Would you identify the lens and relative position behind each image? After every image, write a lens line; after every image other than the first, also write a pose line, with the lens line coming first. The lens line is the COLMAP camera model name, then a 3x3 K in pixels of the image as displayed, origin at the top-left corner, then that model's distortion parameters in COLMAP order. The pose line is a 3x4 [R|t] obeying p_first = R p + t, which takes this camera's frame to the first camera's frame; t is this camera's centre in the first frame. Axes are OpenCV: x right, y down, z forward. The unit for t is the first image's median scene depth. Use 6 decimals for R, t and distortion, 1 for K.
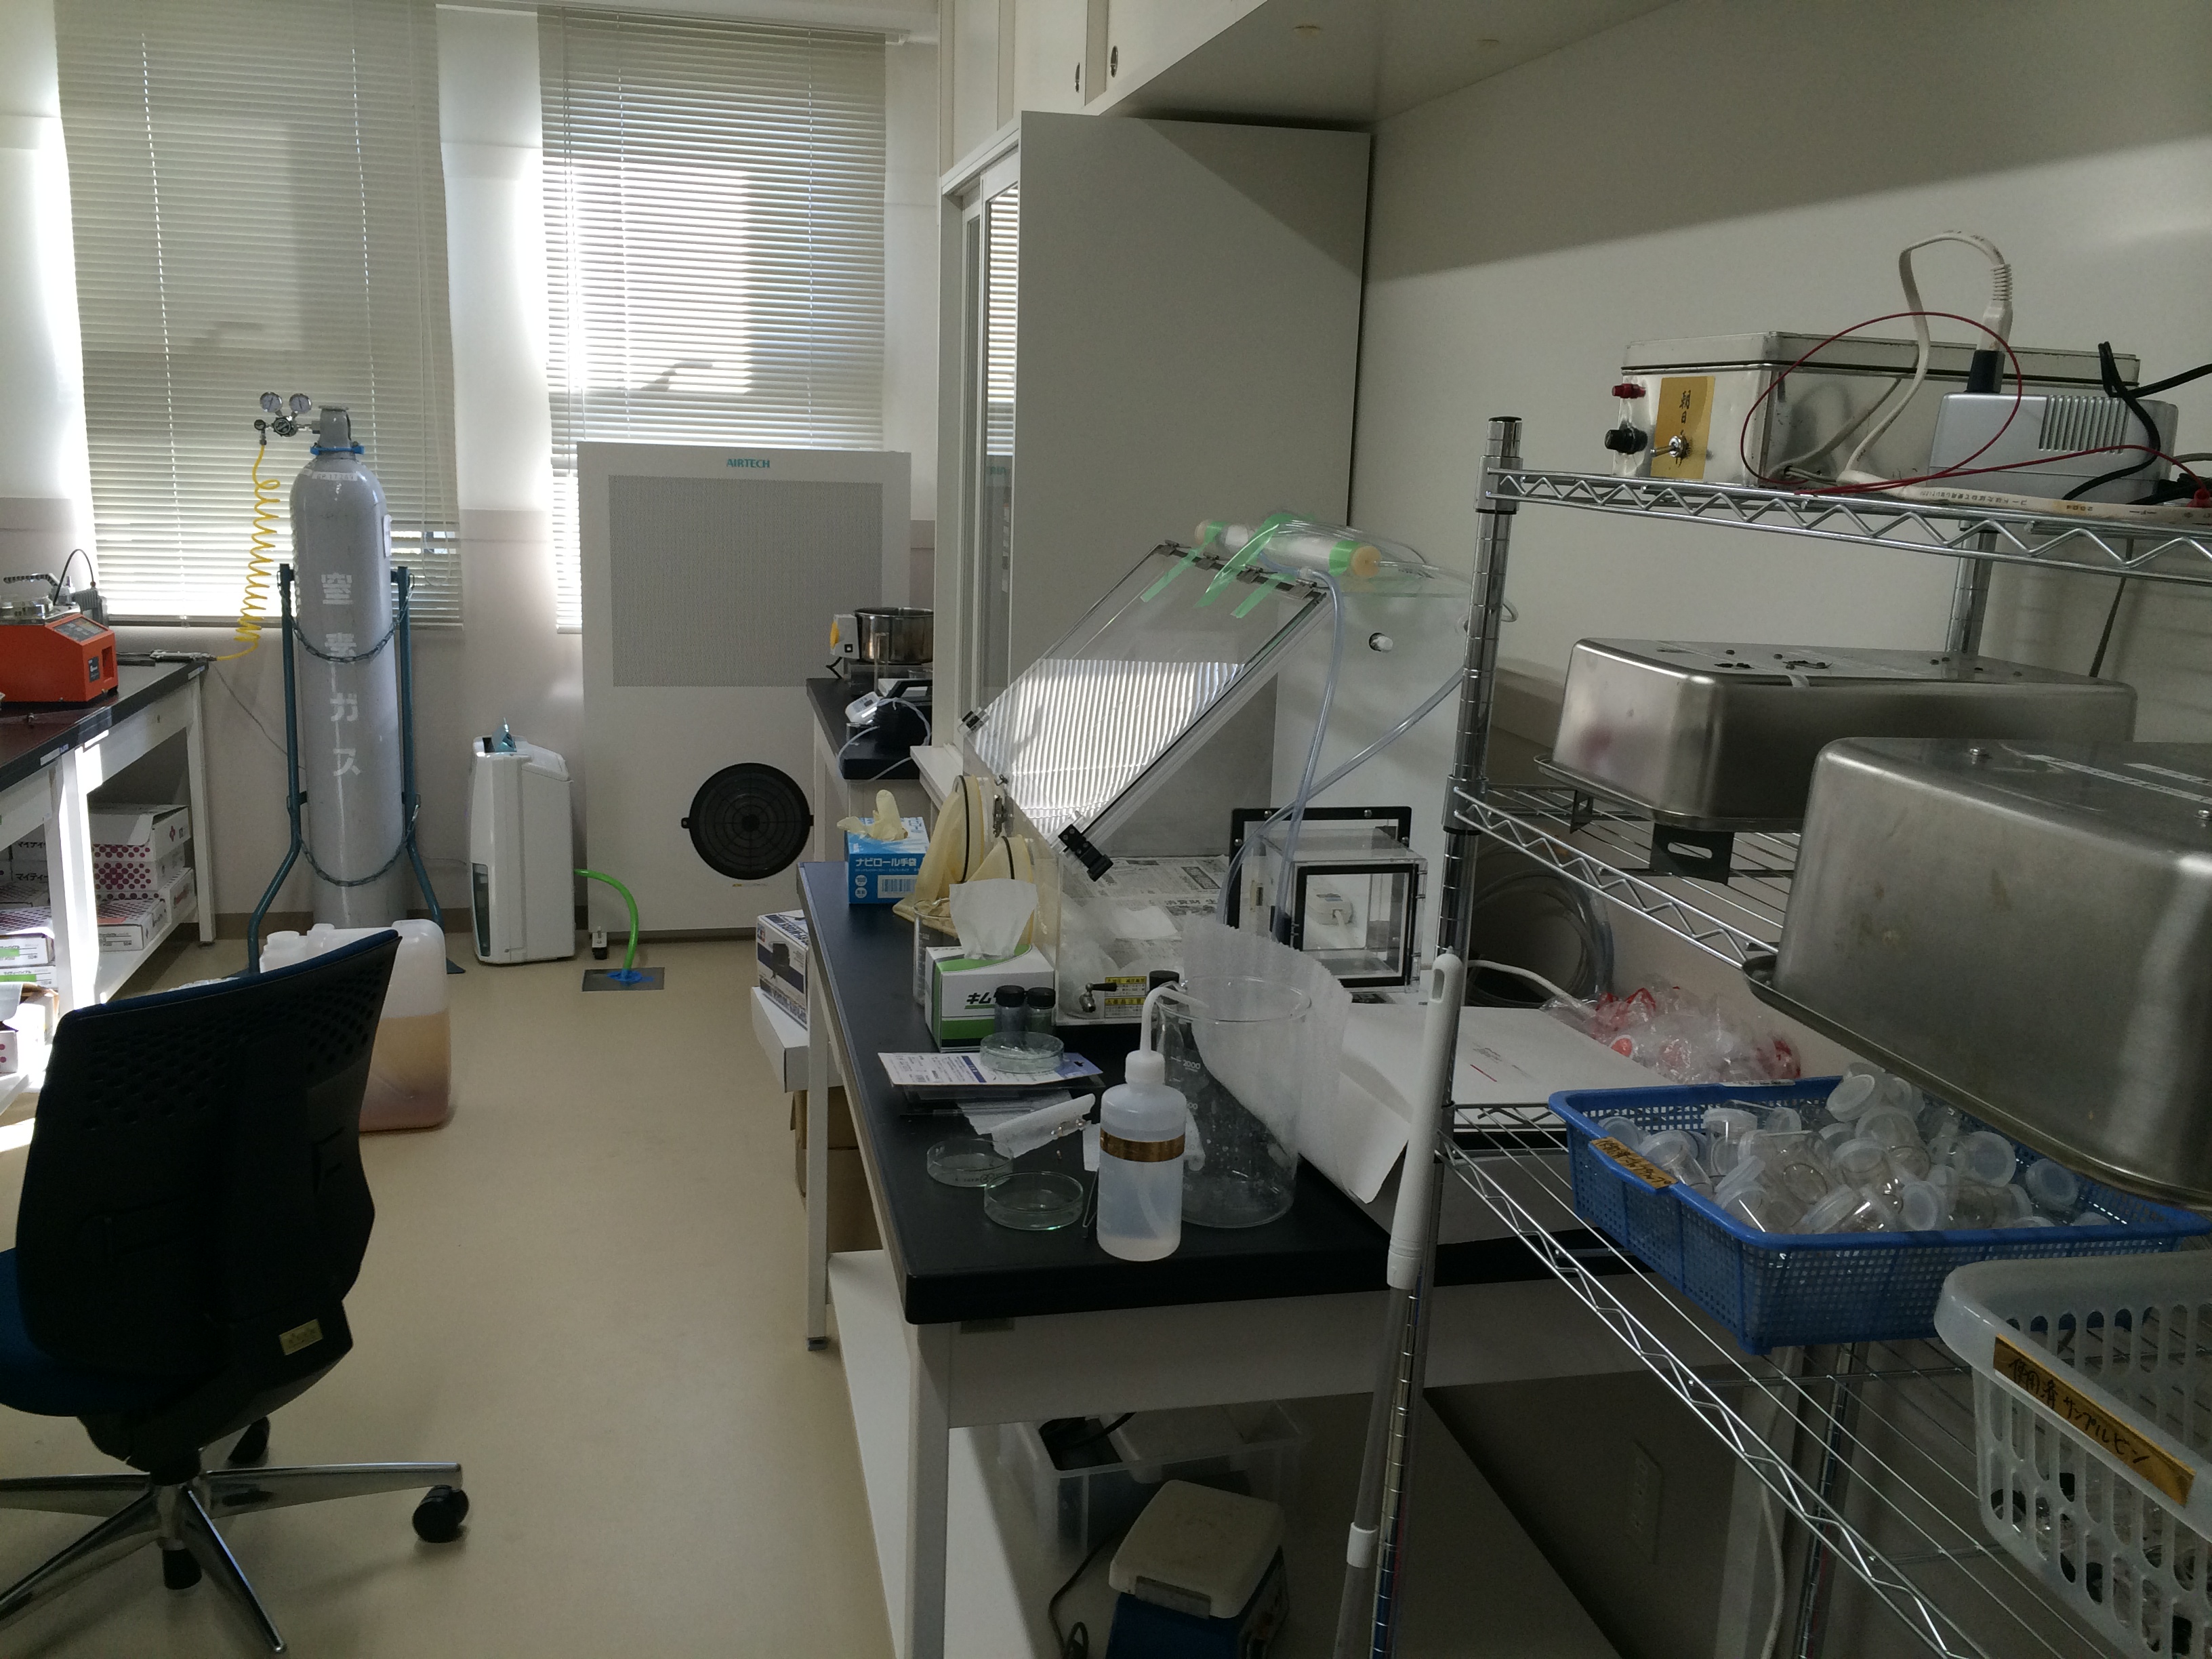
lens RADIAL K [[1908.0, 0, 1106.0], [0, 1908.0, 829.5], [0, 0, 1]] dist [0.105151, -0.124652]
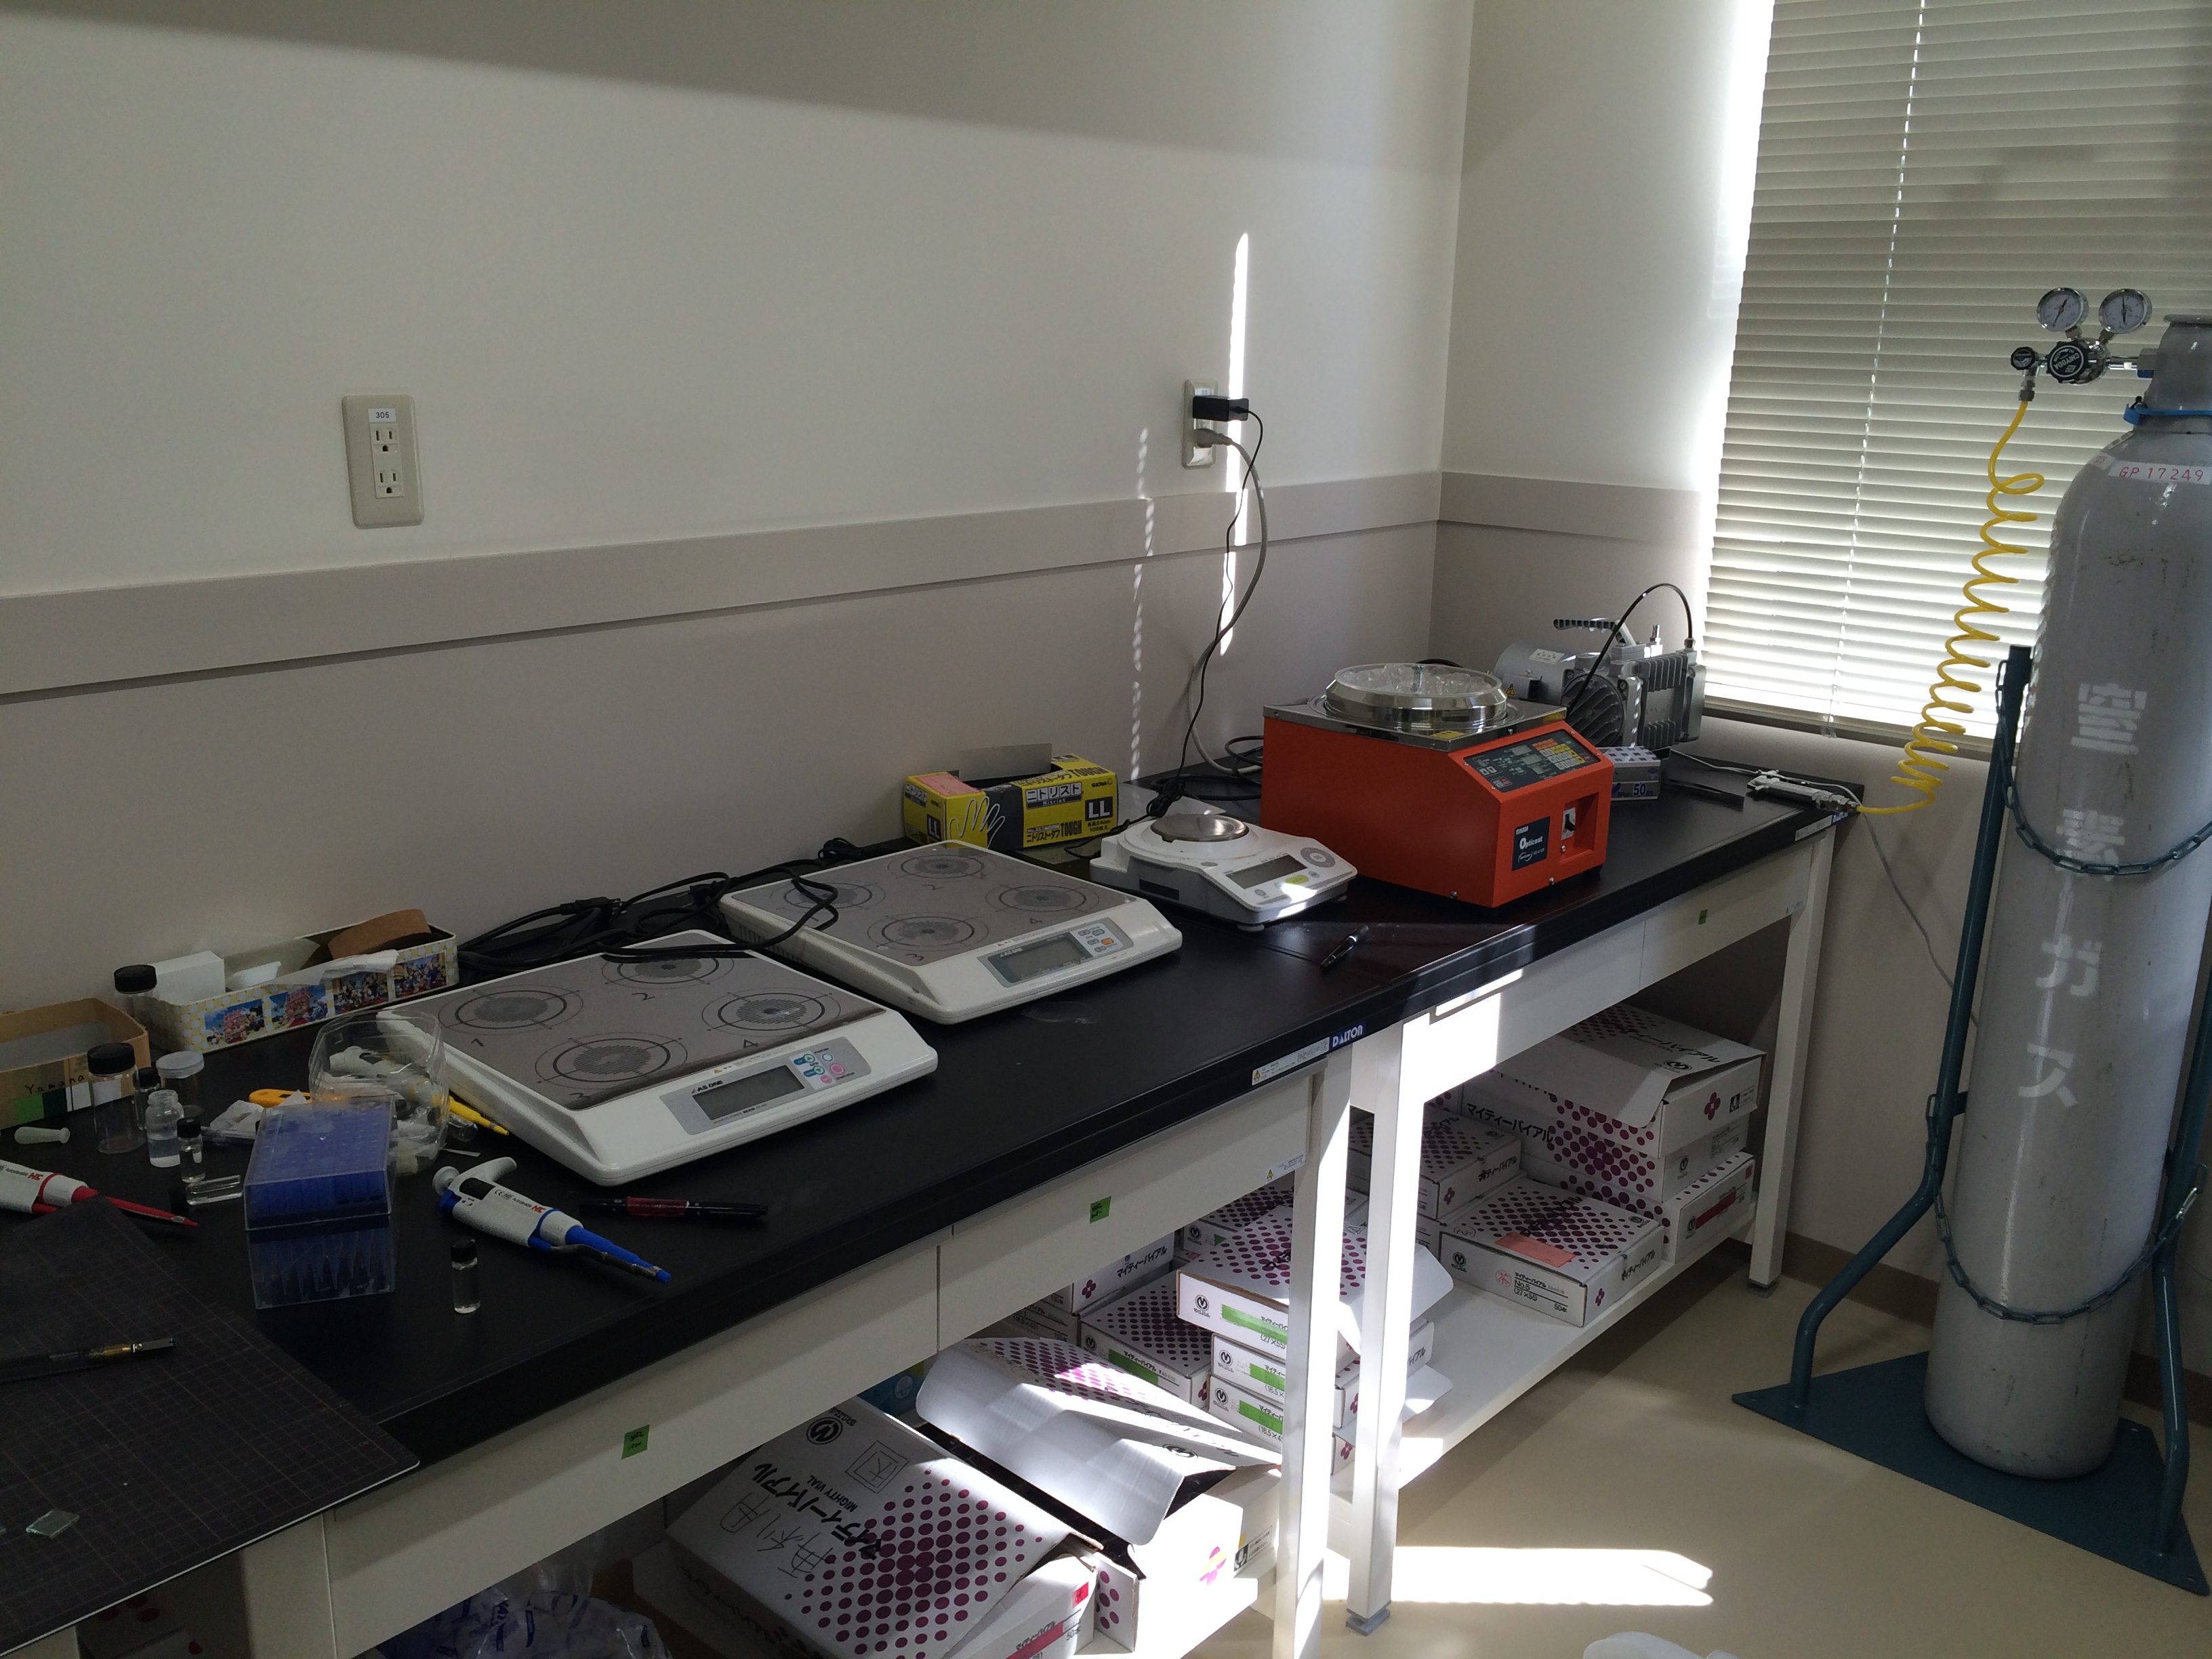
lens RADIAL K [[1917.8, 0, 1066.4], [0, 1917.8, 819.5], [0, 0, 1]] dist [0.099137, -0.138677]
pose [[0.573966, 0.192560, -0.795917, -0.165583], [-0.175540, 0.978297, 0.110095, -0.106745], [0.799843, 0.076524, 0.595311, 0.524446]]
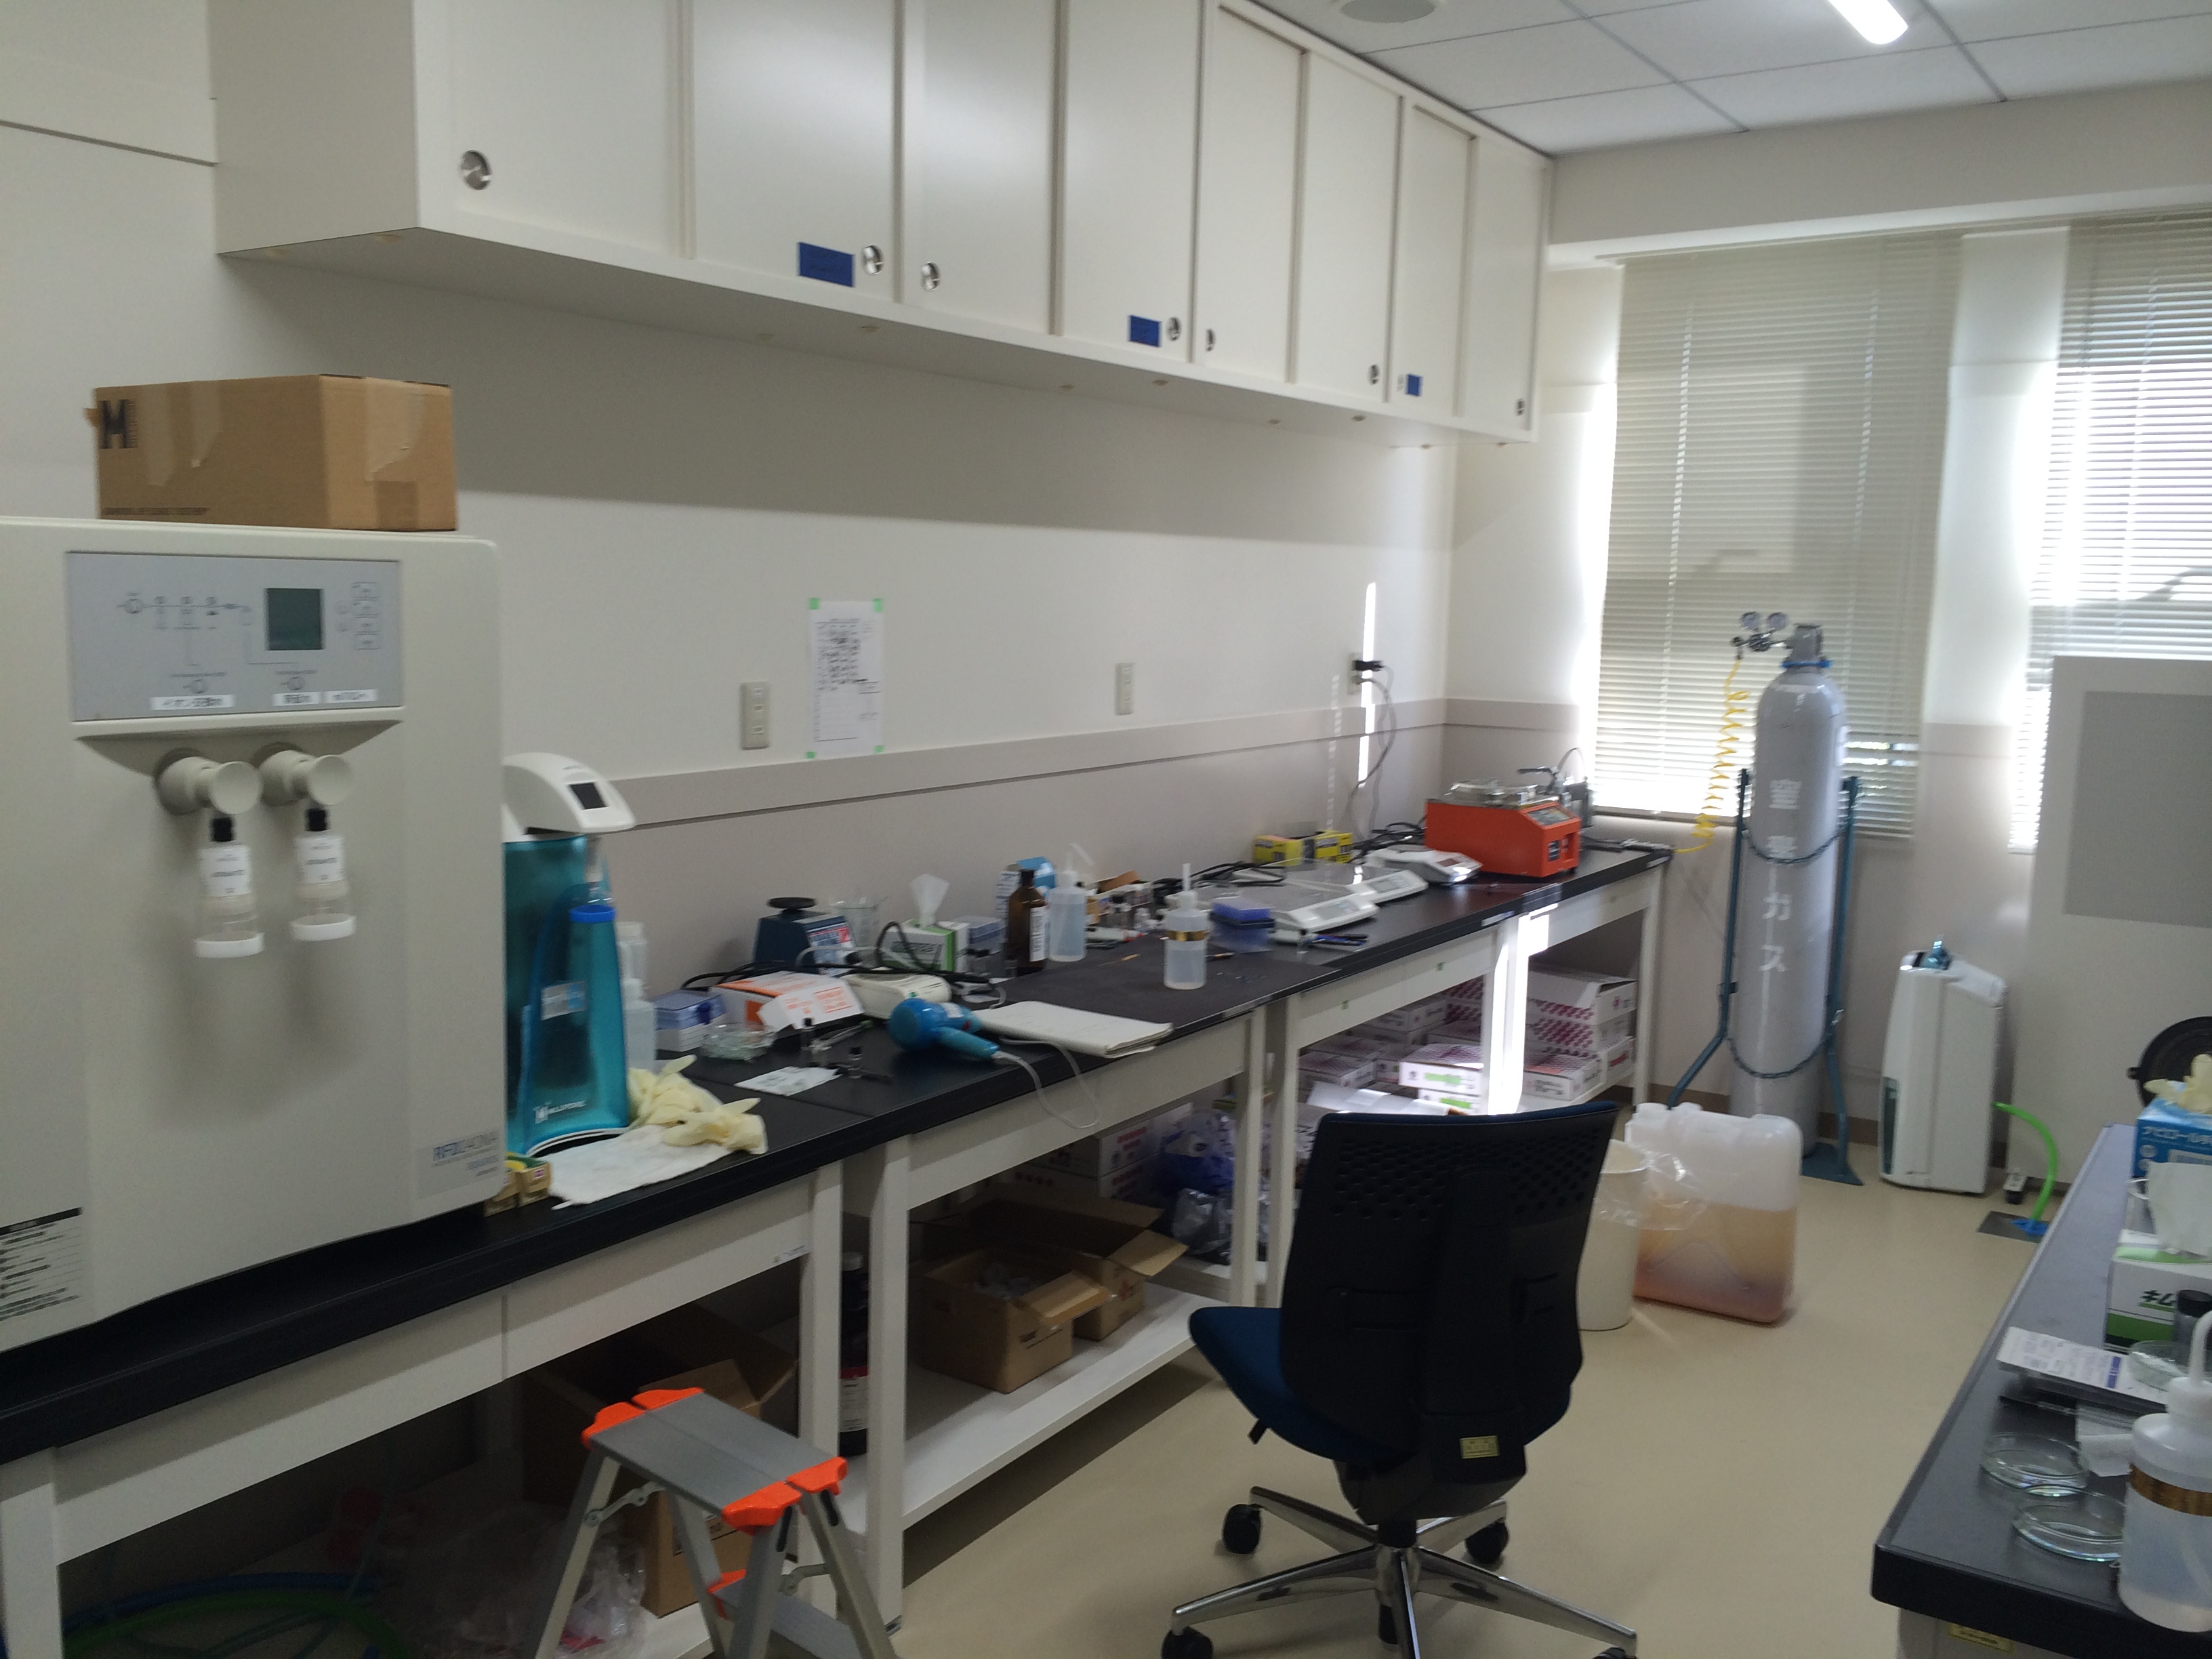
lens RADIAL K [[1908.4, 0, 1103.4], [0, 1908.4, 841.6], [0, 0, 1]] dist [0.127521, -0.142487]
pose [[0.698851, 0.079859, -0.710795, 0.090876], [-0.150313, 0.987954, -0.036789, -0.004644], [0.699295, 0.132552, 0.702436, 0.007701]]
